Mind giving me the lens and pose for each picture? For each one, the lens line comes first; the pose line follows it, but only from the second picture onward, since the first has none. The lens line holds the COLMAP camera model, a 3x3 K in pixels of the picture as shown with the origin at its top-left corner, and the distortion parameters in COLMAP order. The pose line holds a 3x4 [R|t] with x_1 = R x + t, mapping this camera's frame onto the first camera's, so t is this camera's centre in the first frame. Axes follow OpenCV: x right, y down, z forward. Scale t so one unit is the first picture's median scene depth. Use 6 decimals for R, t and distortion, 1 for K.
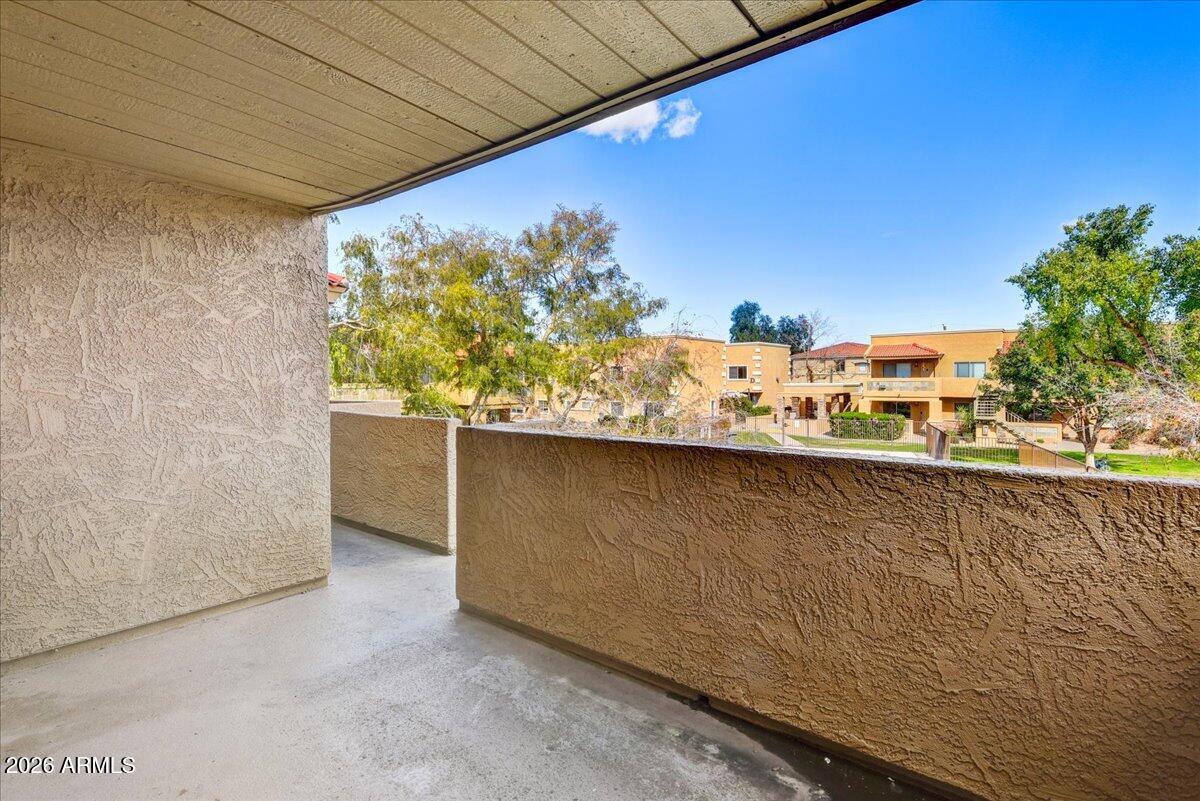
lens RADIAL K [[558.3, 0, 589.6], [0, 558.3, 380.5], [0, 0, 1]] dist [-0.001358, -0.000614]
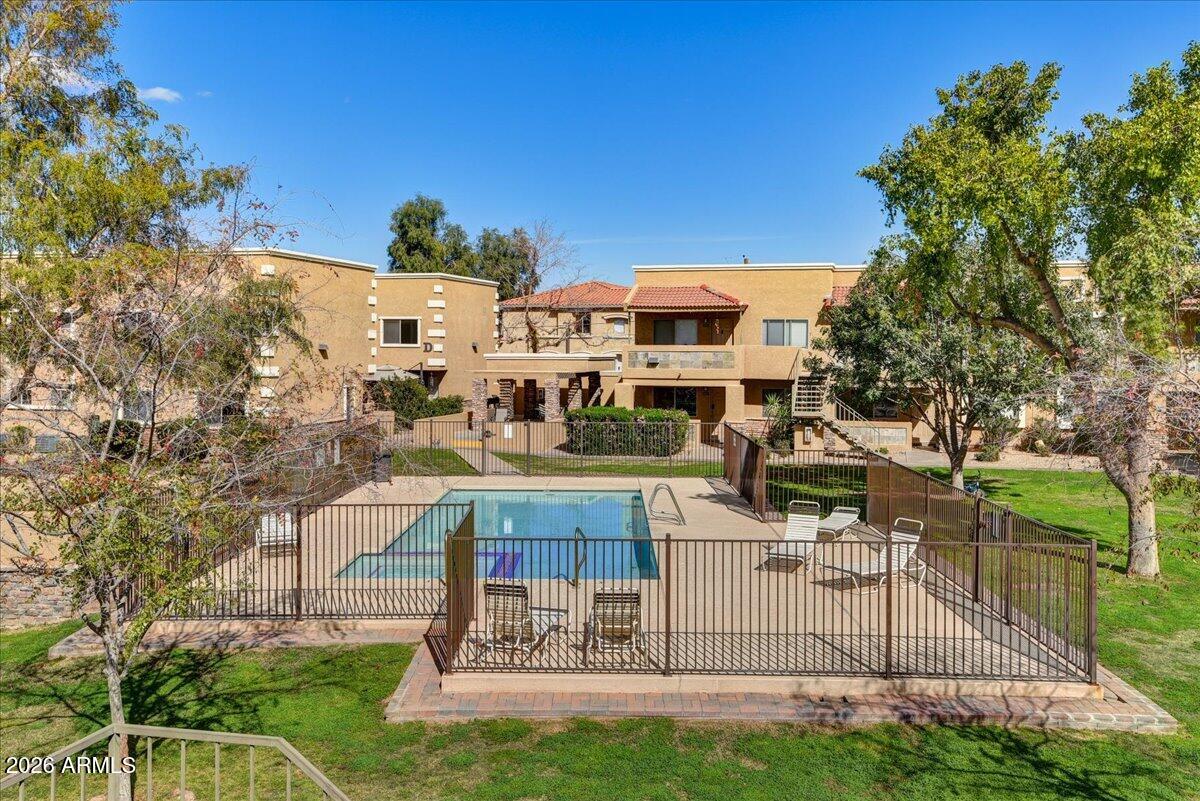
lens RADIAL K [[558.3, 0, 589.6], [0, 558.3, 380.5], [0, 0, 1]] dist [-0.001358, -0.000614]
pose [[0.887585, -0.008579, 0.460564, 0.212700], [-0.011452, 0.999107, 0.040682, 0.009020], [-0.460501, -0.041383, 0.886694, 0.538895]]
